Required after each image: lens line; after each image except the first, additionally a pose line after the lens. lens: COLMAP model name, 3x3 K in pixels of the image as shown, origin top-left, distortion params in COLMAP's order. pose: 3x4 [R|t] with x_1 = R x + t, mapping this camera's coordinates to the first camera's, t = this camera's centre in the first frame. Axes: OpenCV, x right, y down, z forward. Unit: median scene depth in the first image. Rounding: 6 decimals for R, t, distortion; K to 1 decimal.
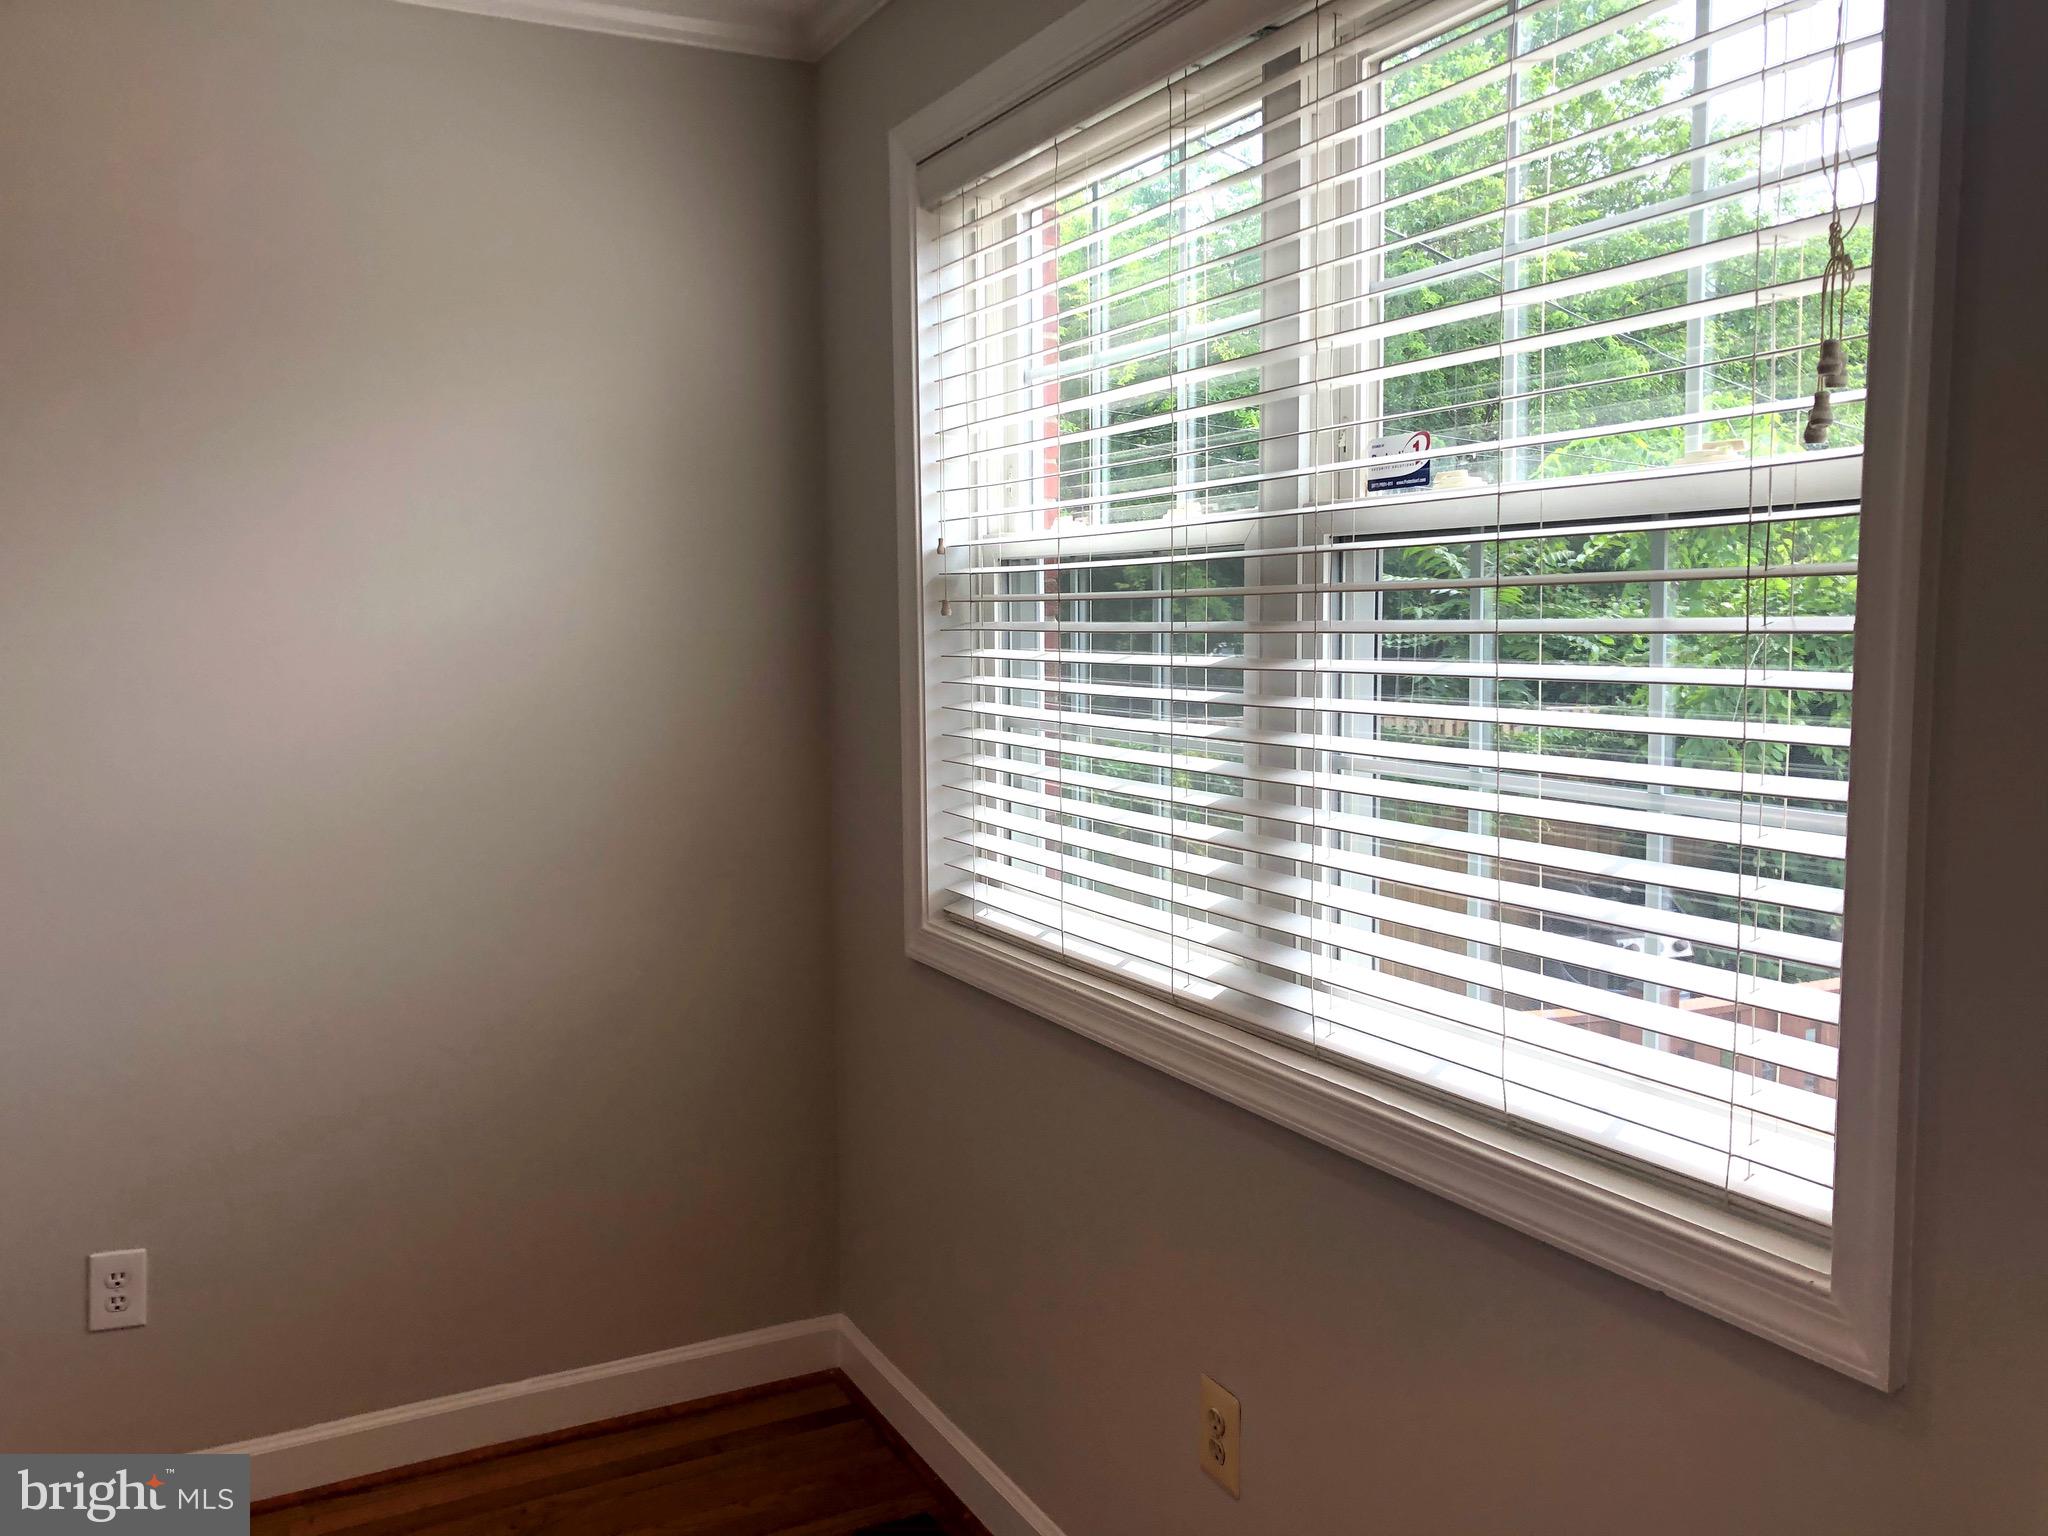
lens RADIAL K [[1664.6, 0, 1024.0], [0, 1664.6, 768.0], [0, 0, 1]] dist [0.046106, -0.060679]
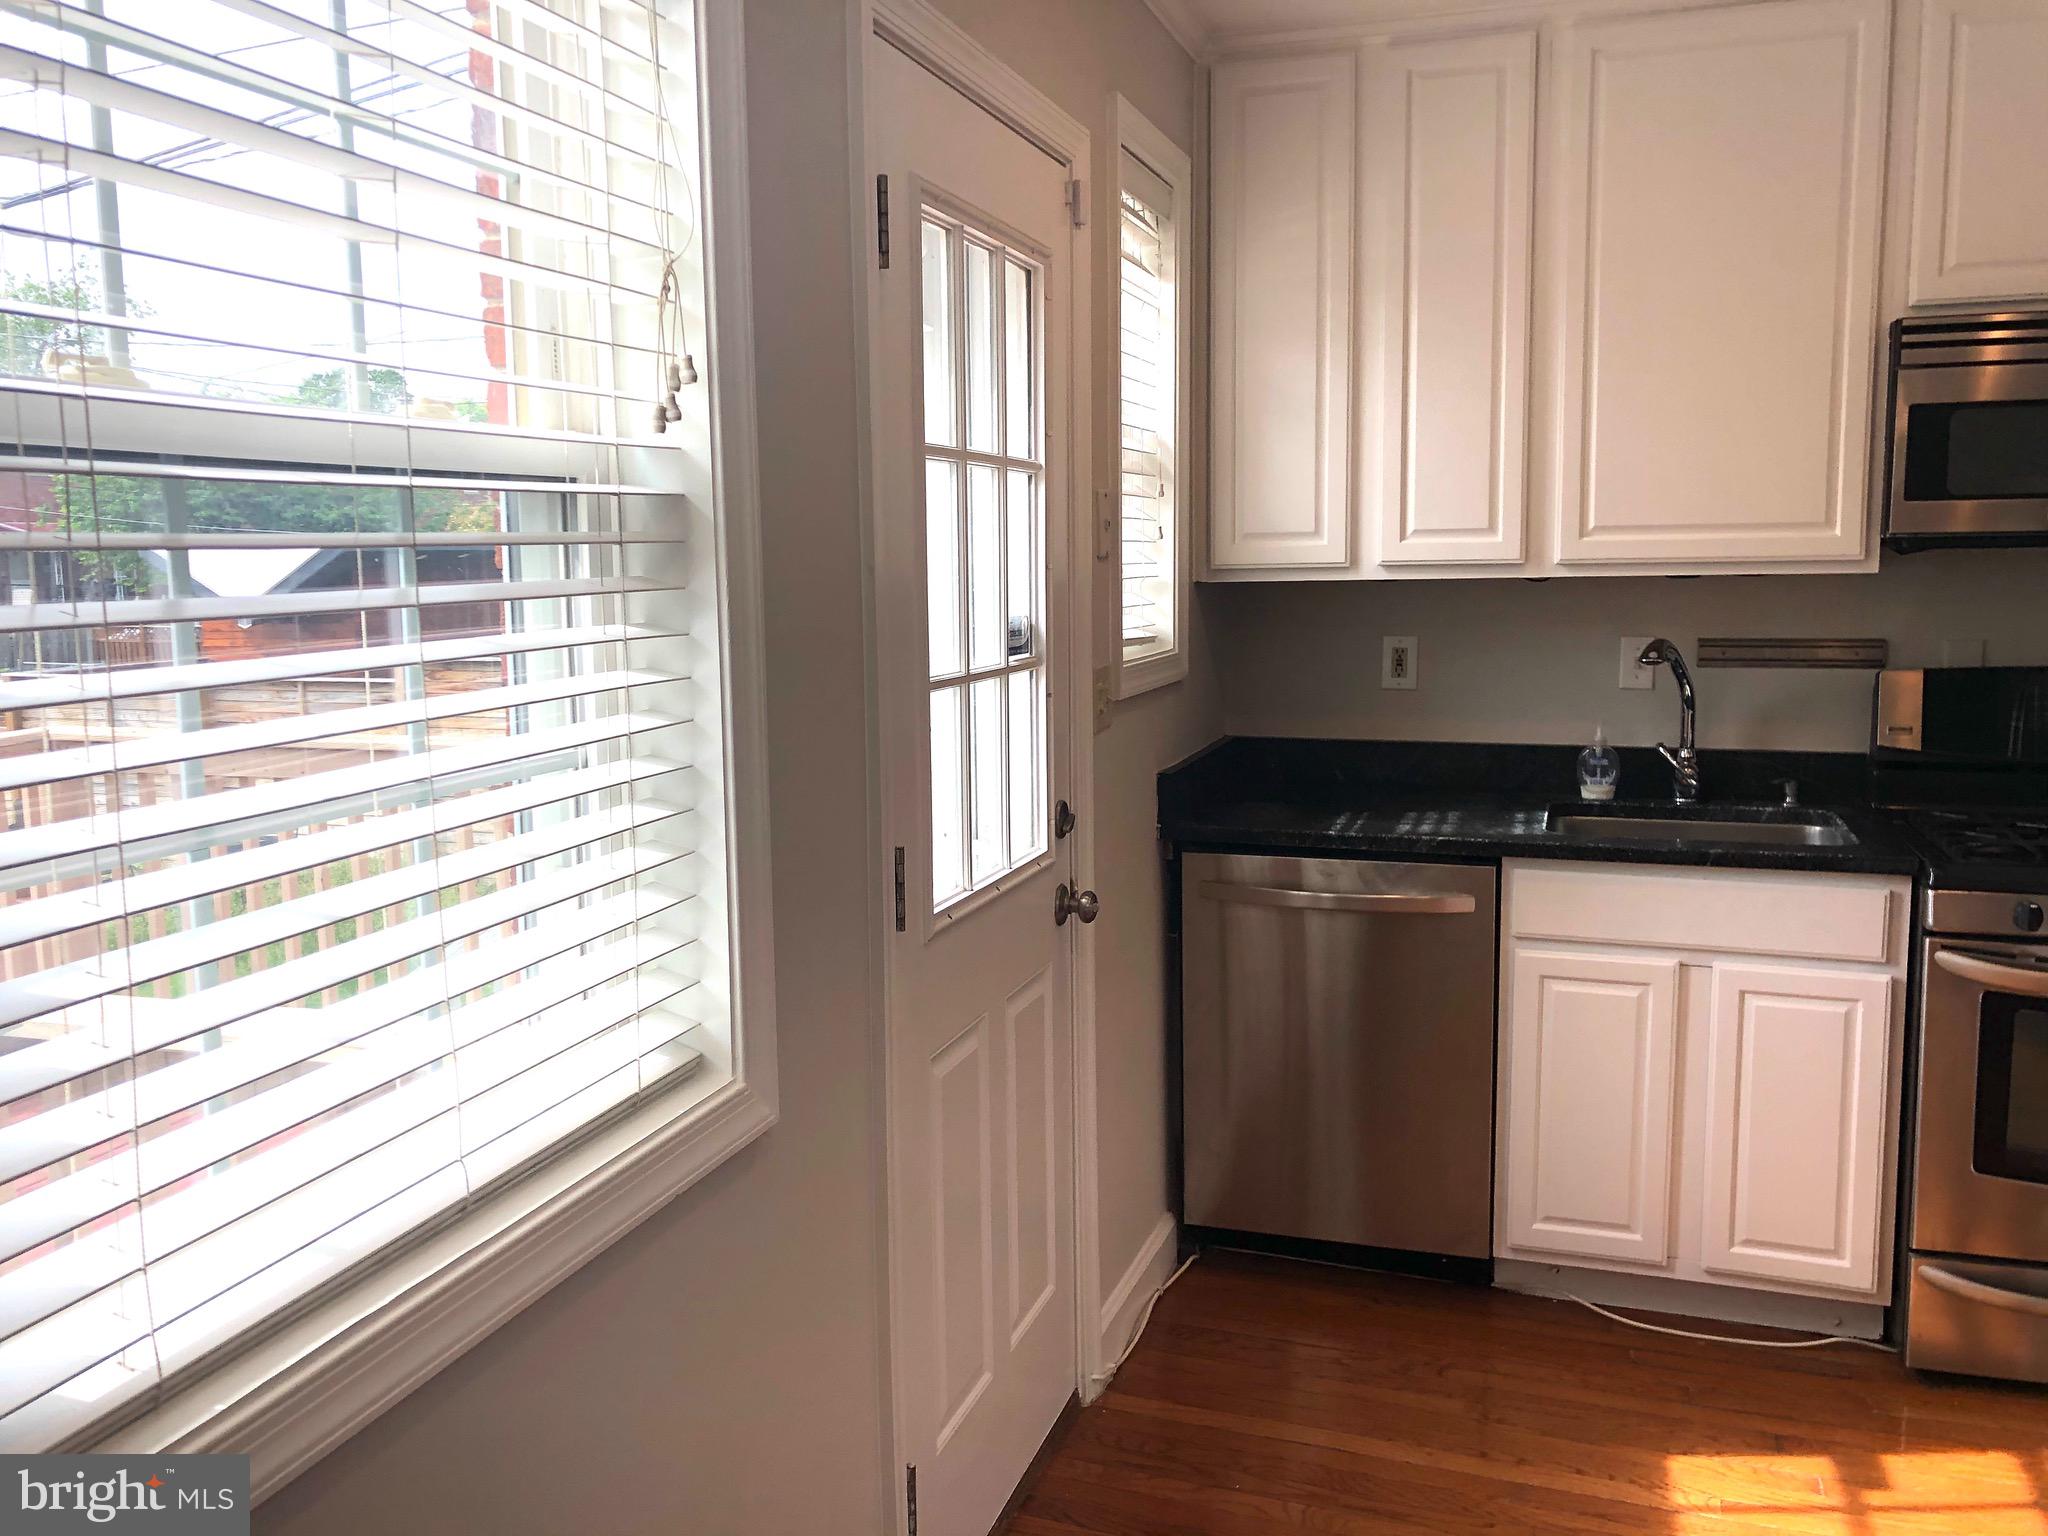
lens RADIAL K [[1687.0, 0, 997.7], [0, 1687.0, 766.1], [0, 0, 1]] dist [-0.001404, -0.003289]
pose [[-0.698153, -0.070945, 0.712425, -0.595834], [0.091054, 0.978199, 0.186642, -0.167592], [-0.710135, 0.195174, -0.676473, 1.743399]]
